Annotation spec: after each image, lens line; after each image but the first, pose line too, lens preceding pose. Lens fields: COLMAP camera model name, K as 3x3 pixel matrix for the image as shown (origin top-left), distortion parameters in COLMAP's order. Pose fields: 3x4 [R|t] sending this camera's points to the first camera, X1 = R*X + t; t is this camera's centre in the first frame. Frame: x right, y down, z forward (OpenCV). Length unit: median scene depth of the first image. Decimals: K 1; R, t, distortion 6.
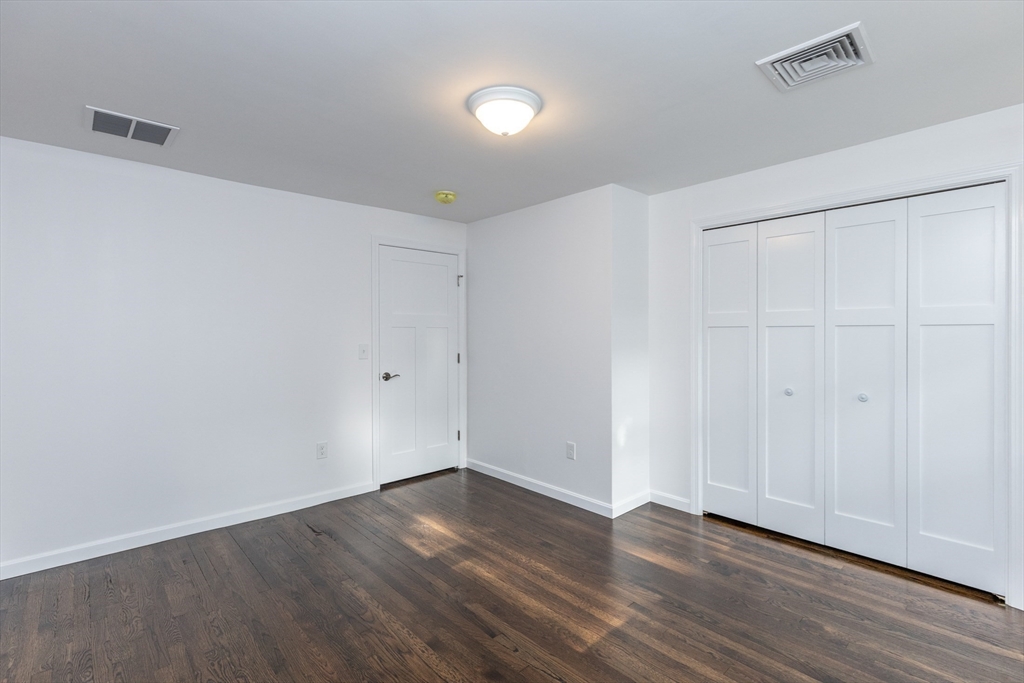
lens RADIAL K [[469.6, 0, 519.8], [0, 469.6, 335.2], [0, 0, 1]] dist [0.000789, -0.000467]
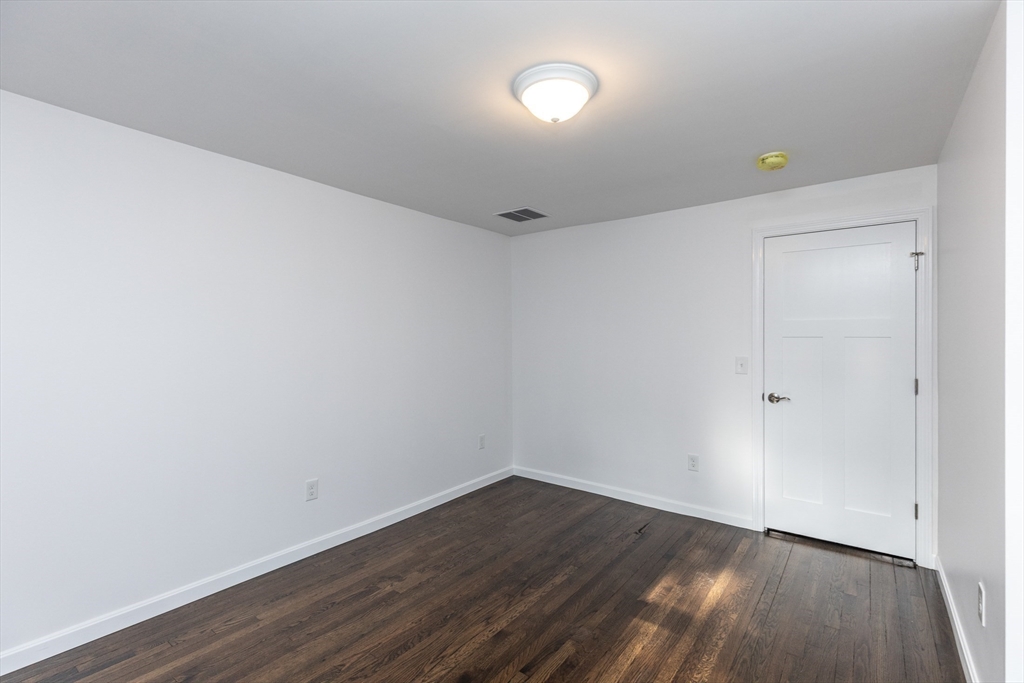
lens RADIAL K [[469.6, 0, 519.8], [0, 469.6, 335.2], [0, 0, 1]] dist [0.000789, -0.000467]
pose [[0.175489, -0.005717, -0.984465, 0.618904], [-0.011495, 0.999903, -0.007855, -0.013125], [0.984414, 0.012695, 0.175406, 0.589835]]
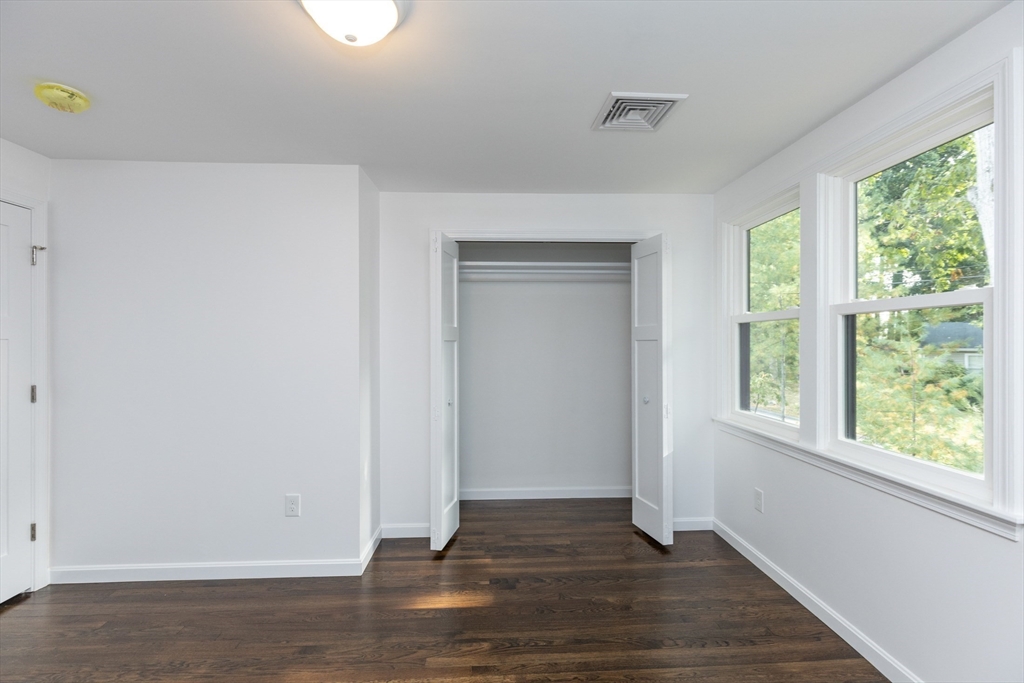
lens RADIAL K [[454.8, 0, 515.8], [0, 454.8, 340.5], [0, 0, 1]] dist [0.007948, -0.000147]
pose [[0.651762, 0.004294, 0.758412, -0.270687], [0.007759, 0.999894, -0.012329, -0.004740], [-0.758384, 0.013920, 0.651659, 0.326602]]
